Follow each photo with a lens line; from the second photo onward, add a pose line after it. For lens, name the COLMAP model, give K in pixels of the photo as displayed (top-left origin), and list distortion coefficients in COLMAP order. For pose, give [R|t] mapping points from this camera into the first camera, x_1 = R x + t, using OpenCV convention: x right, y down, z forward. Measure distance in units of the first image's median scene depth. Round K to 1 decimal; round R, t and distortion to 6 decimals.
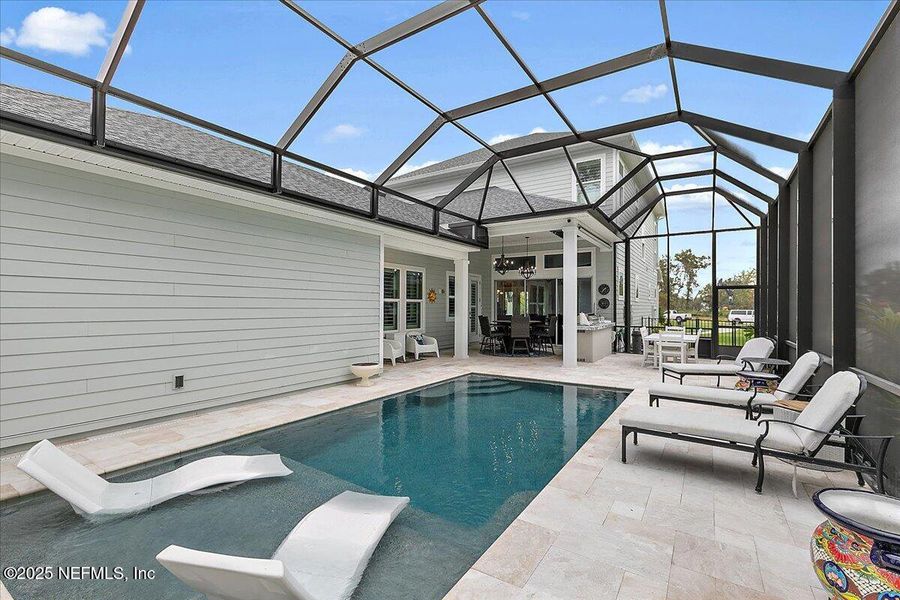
lens RADIAL K [[412.9, 0, 447.4], [0, 412.9, 296.7], [0, 0, 1]] dist [0.008837, -0.000867]
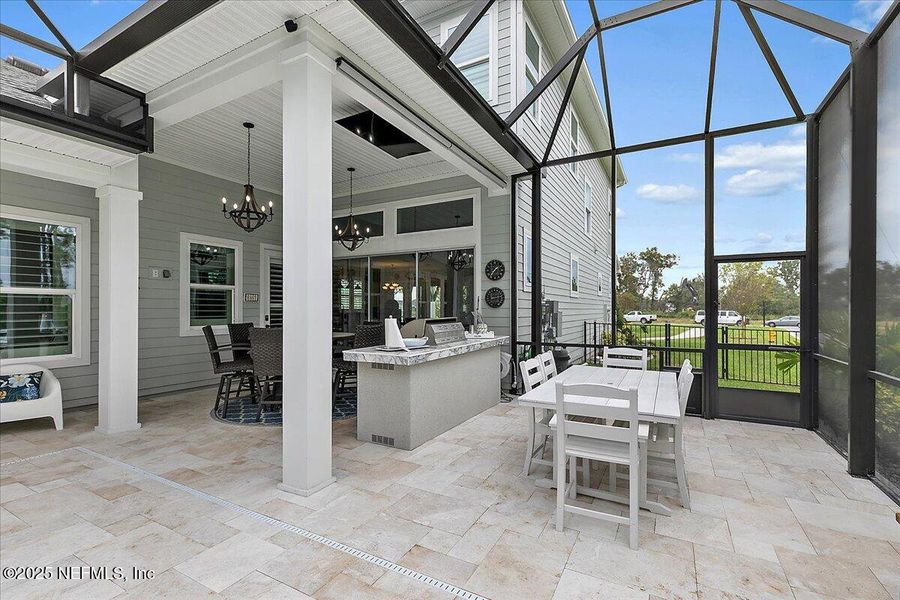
lens RADIAL K [[412.9, 0, 447.4], [0, 412.9, 296.7], [0, 0, 1]] dist [0.008837, -0.000867]
pose [[0.997889, -0.001202, 0.064935, 0.290405], [0.001282, 0.999998, -0.001183, 0.015788], [-0.064934, 0.001264, 0.997889, 0.501007]]
